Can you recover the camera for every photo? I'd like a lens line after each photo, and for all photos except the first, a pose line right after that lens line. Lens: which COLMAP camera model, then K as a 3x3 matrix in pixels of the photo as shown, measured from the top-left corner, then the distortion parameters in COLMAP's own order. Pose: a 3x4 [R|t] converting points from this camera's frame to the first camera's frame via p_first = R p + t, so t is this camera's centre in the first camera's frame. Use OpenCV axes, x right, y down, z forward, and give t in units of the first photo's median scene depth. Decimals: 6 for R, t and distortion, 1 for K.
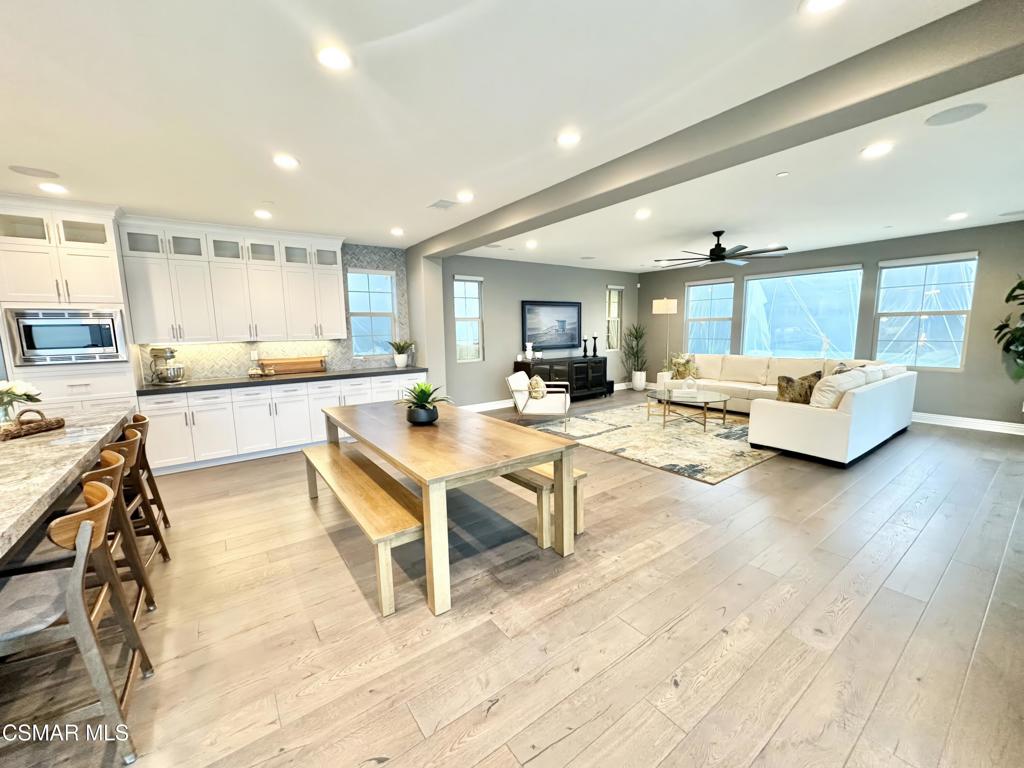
lens RADIAL K [[411.5, 0, 512.0], [0, 411.5, 384.0], [0, 0, 1]] dist [0.000469, 0.000074]
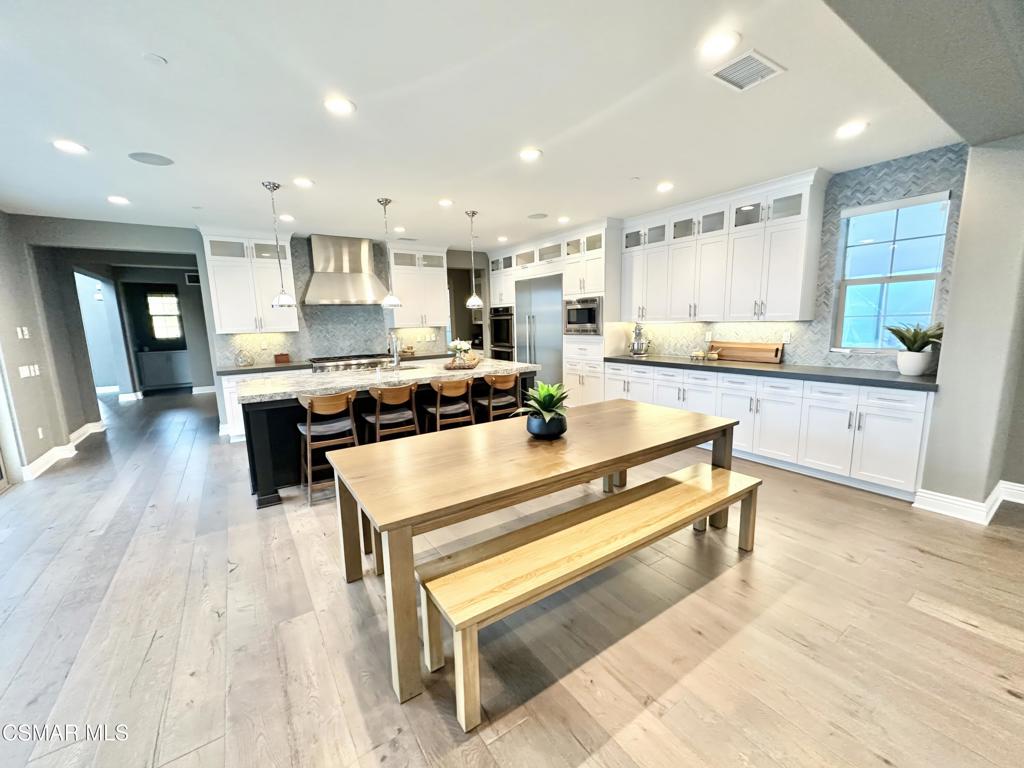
lens RADIAL K [[411.5, 0, 512.0], [0, 411.5, 384.0], [0, 0, 1]] dist [0.000469, 0.000074]
pose [[-0.034379, 0.177866, -0.983454, 0.339603], [-0.106262, 0.977807, 0.180559, -0.087050], [0.993744, 0.110711, -0.014716, 0.588705]]
